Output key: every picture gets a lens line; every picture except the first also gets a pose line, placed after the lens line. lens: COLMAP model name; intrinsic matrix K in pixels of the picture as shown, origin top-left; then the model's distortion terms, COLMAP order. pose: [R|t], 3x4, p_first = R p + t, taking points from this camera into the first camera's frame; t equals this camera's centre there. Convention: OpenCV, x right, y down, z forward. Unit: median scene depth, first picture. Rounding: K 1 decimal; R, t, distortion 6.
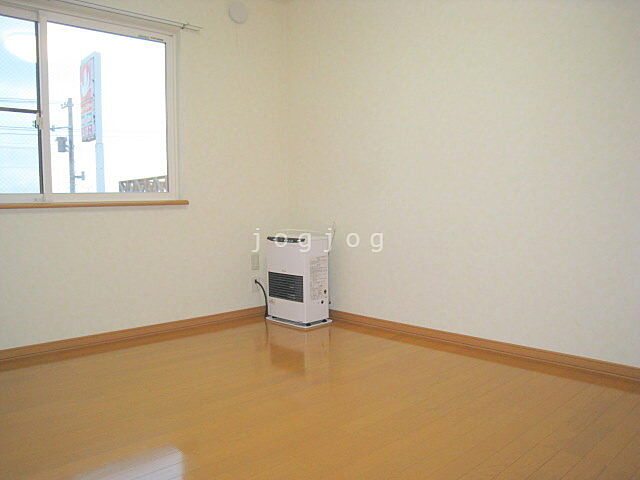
lens RADIAL K [[532.5, 0, 320.0], [0, 532.5, 240.0], [0, 0, 1]] dist [-0.154004, 0.111604]
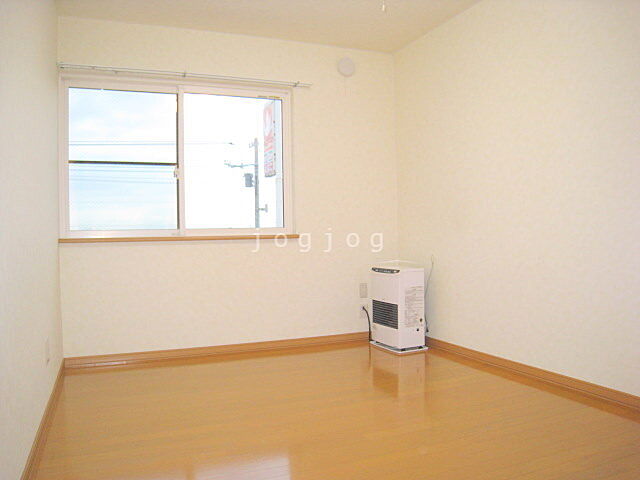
lens RADIAL K [[532.5, 0, 320.0], [0, 532.5, 240.0], [0, 0, 1]] dist [-0.154004, 0.111604]
pose [[0.942178, 0.001062, -0.335112, 0.171421], [-0.020160, 0.998363, -0.053516, -0.002329], [0.334506, 0.057177, 0.940657, -0.070186]]
